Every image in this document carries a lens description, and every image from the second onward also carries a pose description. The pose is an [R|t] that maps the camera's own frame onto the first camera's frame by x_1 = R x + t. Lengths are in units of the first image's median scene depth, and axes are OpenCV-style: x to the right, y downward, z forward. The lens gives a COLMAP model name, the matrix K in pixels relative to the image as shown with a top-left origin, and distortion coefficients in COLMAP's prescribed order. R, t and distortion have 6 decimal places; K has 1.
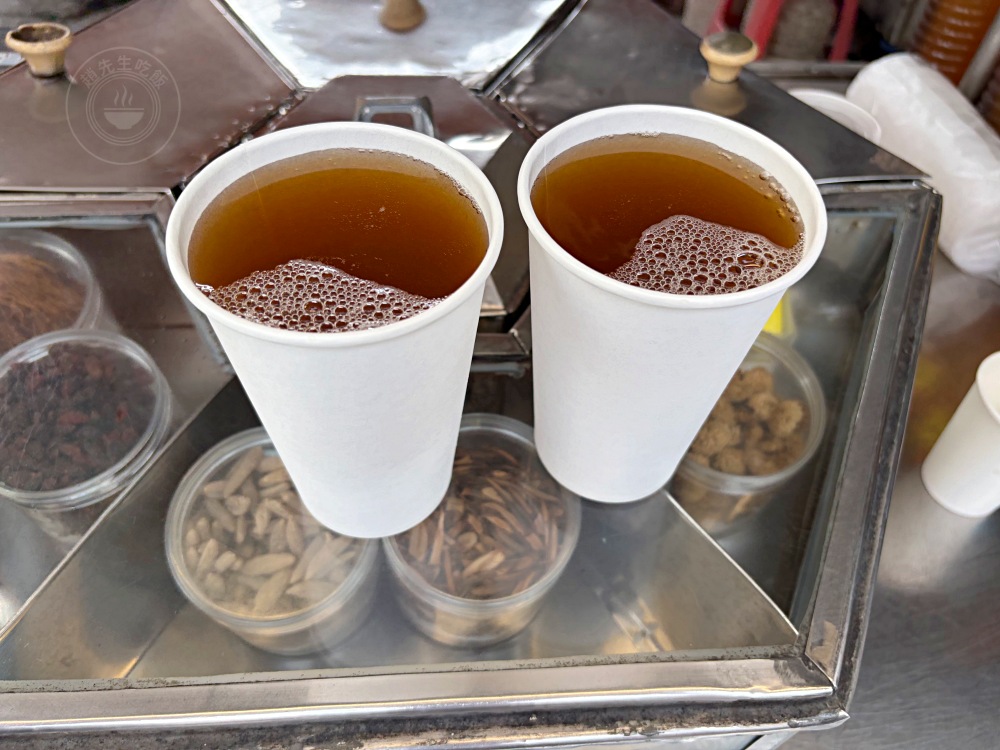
lens RADIAL K [[758.0, 0, 497.3], [0, 758.0, 378.4], [0, 0, 1]] dist [0.019538, -0.037258]
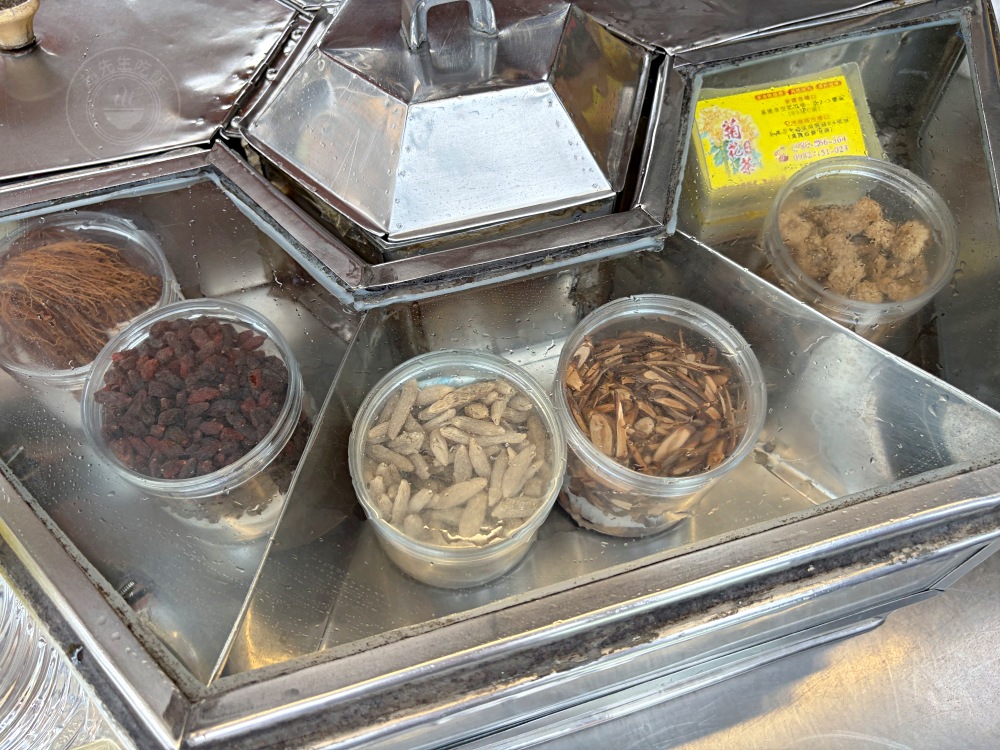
lens RADIAL K [[758.0, 0, 500.0], [0, 758.0, 364.9], [0, 0, 1]] dist [0.019538, -0.037258]
pose [[0.974033, -0.216994, 0.064599, -0.350814], [0.211075, 0.973538, 0.087580, 0.016167], [-0.081894, -0.071670, 0.994061, 0.068034]]
